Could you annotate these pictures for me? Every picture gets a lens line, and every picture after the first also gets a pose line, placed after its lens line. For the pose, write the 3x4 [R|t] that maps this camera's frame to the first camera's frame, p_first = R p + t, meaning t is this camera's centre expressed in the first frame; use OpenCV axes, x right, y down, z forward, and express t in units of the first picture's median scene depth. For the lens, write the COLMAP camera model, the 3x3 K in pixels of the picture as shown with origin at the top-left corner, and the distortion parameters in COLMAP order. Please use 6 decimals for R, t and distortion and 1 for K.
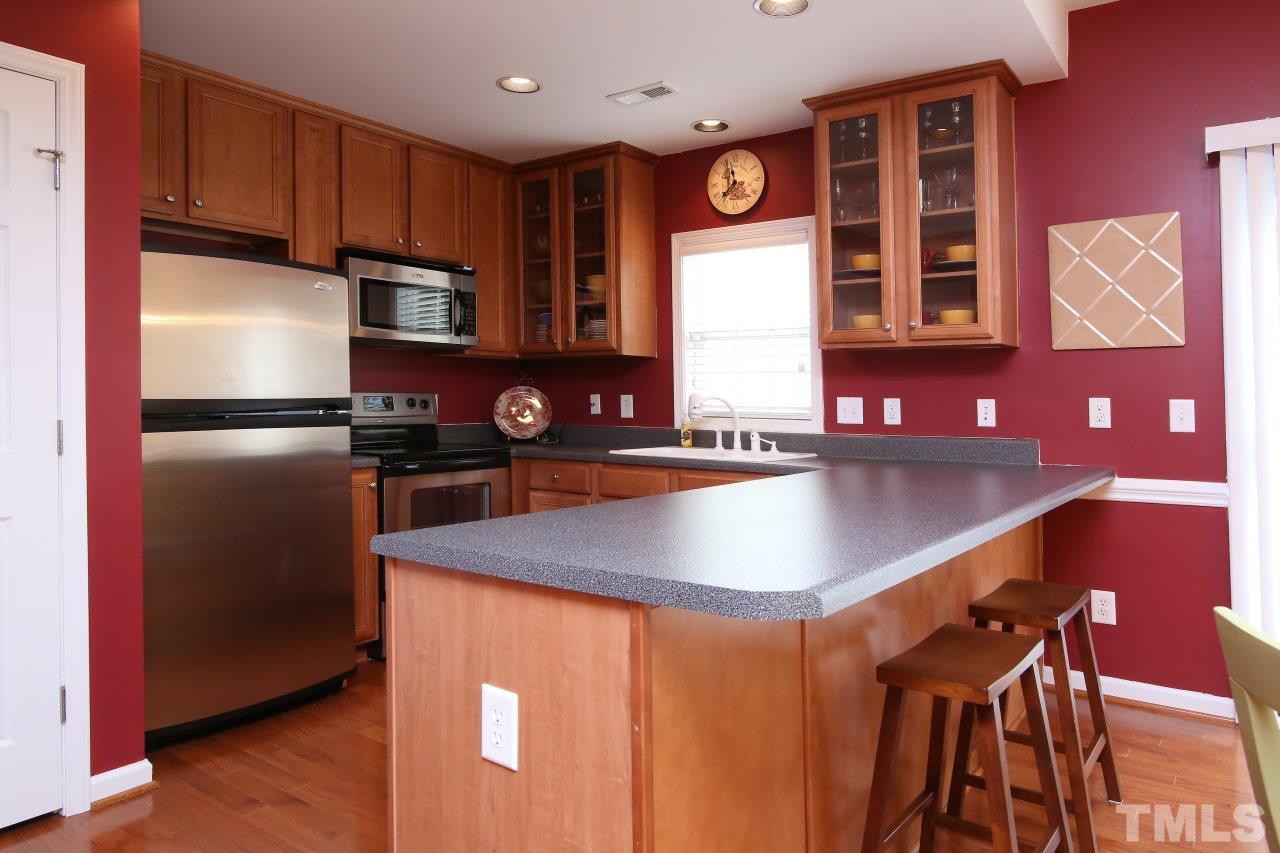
lens RADIAL K [[809.2, 0, 672.4], [0, 809.2, 384.8], [0, 0, 1]] dist [-0.013359, -0.005214]
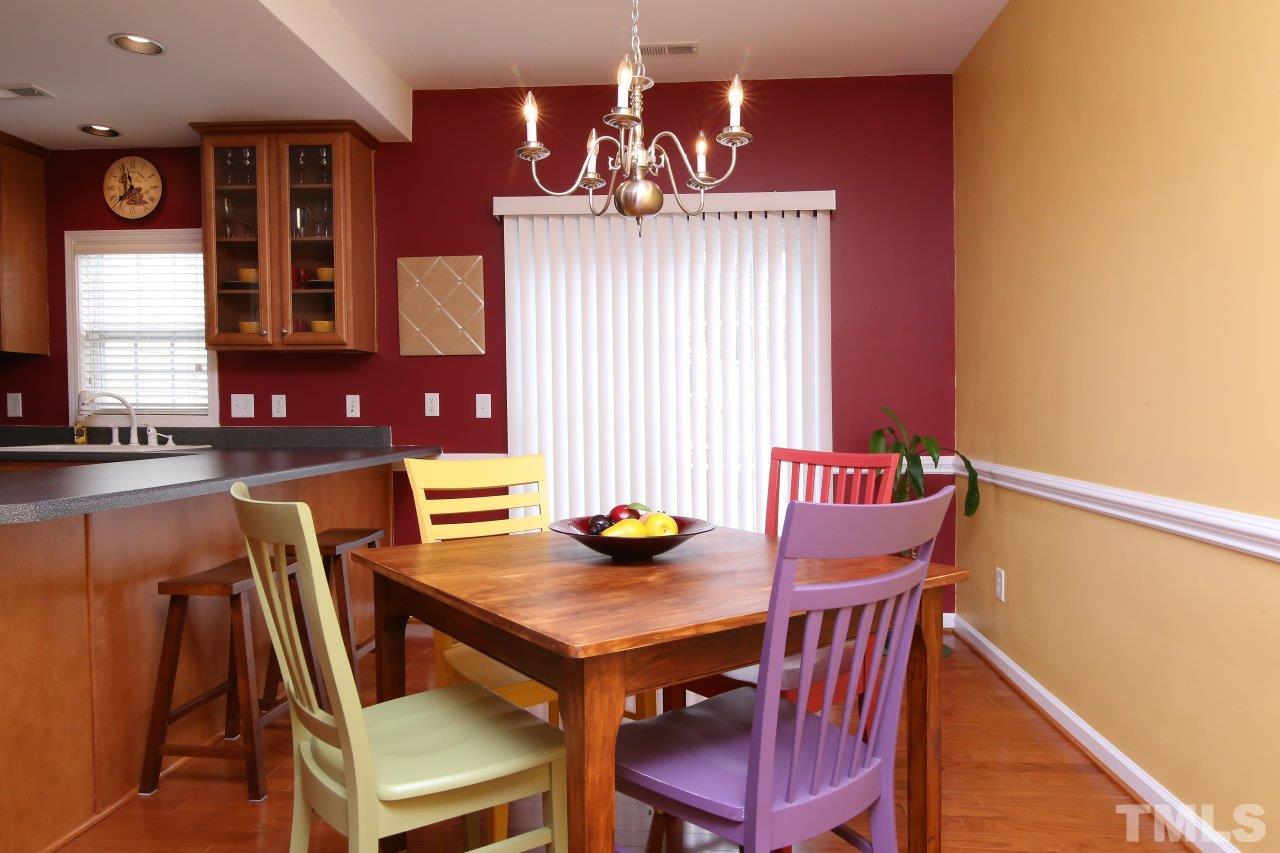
lens RADIAL K [[809.2, 0, 621.7], [0, 809.2, 417.7], [0, 0, 1]] dist [-0.013359, -0.005214]
pose [[0.866226, -0.009731, 0.499557, 0.119540], [-0.004558, 0.999615, 0.027376, 0.015689], [-0.499631, -0.025990, 0.865848, -0.248478]]
